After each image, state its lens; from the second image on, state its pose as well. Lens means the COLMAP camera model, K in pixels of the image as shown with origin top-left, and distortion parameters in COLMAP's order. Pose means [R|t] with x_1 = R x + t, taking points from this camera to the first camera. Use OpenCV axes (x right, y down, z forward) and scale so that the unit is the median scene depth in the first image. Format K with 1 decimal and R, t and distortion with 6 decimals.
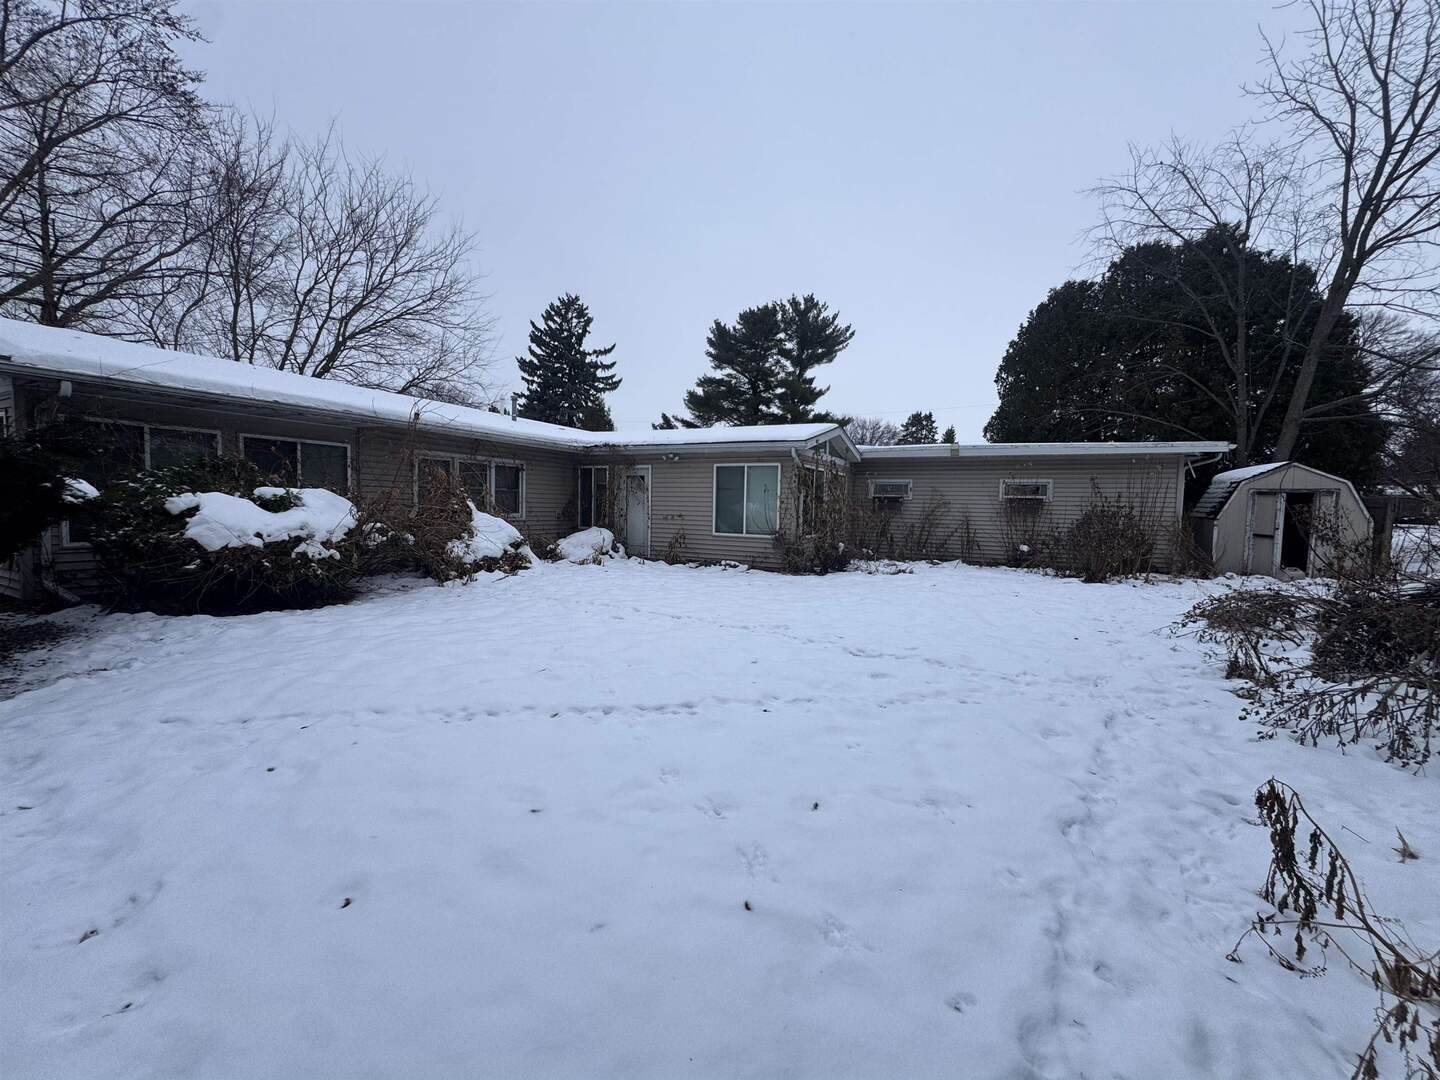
lens RADIAL K [[574.1, 0, 724.0], [0, 574.1, 539.2], [0, 0, 1]] dist [-0.002248, -0.000035]
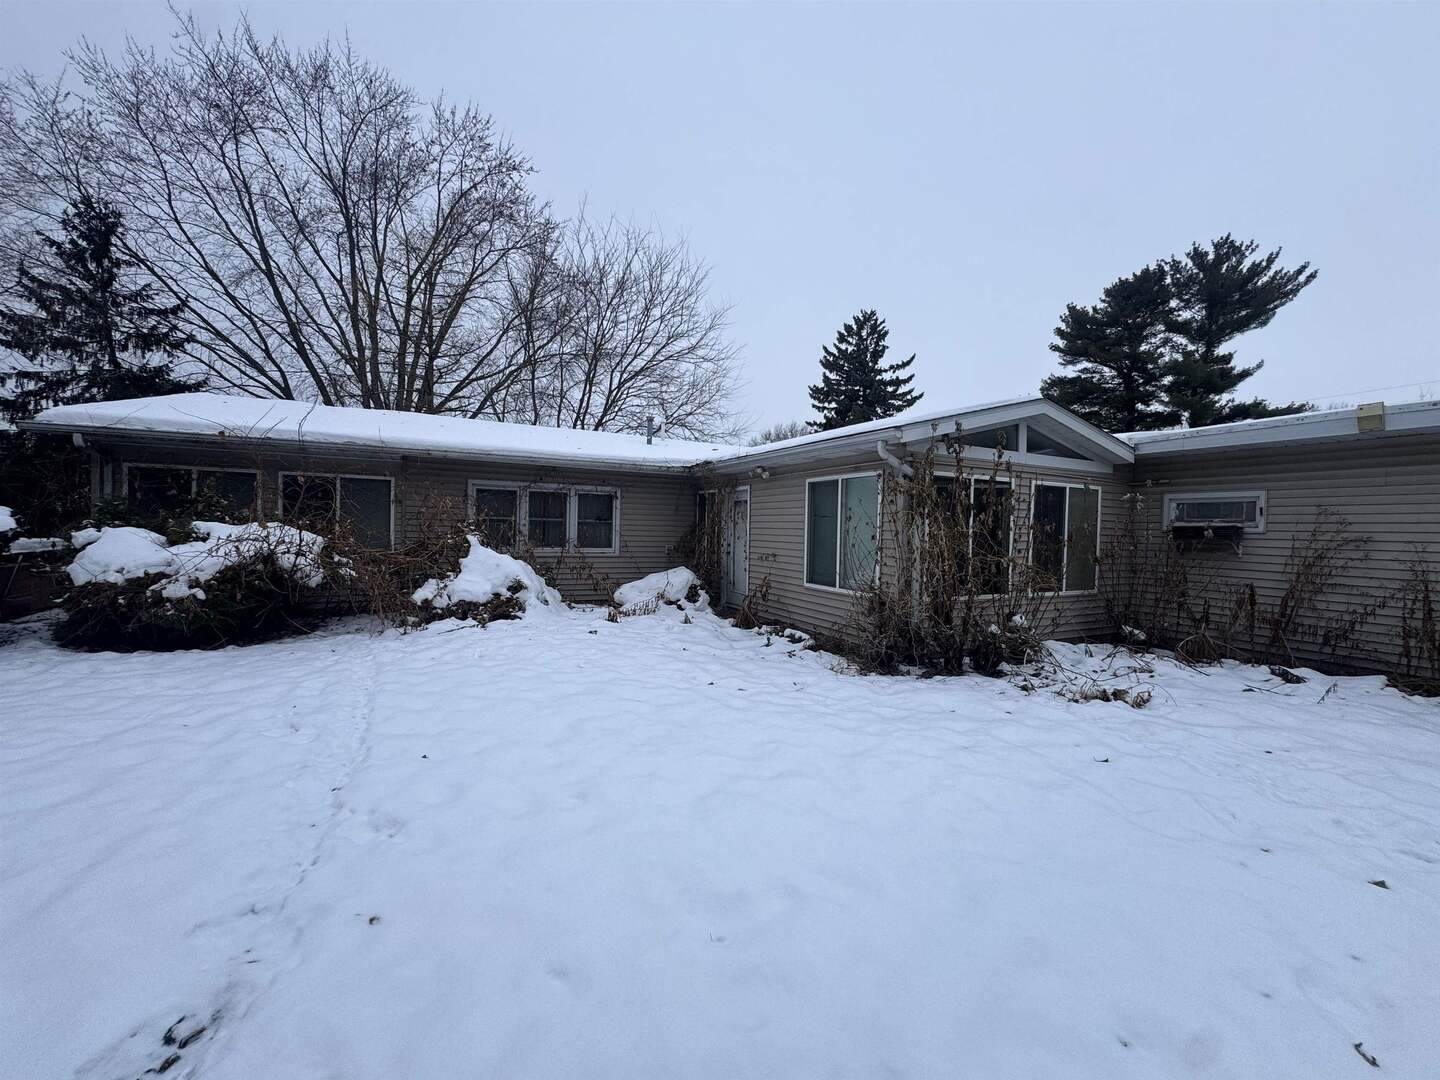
lens RADIAL K [[574.1, 0, 717.0], [0, 574.1, 541.5], [0, 0, 1]] dist [-0.002248, -0.000035]
pose [[0.805972, 0.009984, -0.591869, 0.093367], [-0.039303, 0.998554, -0.036677, -0.009832], [0.590647, 0.052822, 0.805199, 0.131338]]
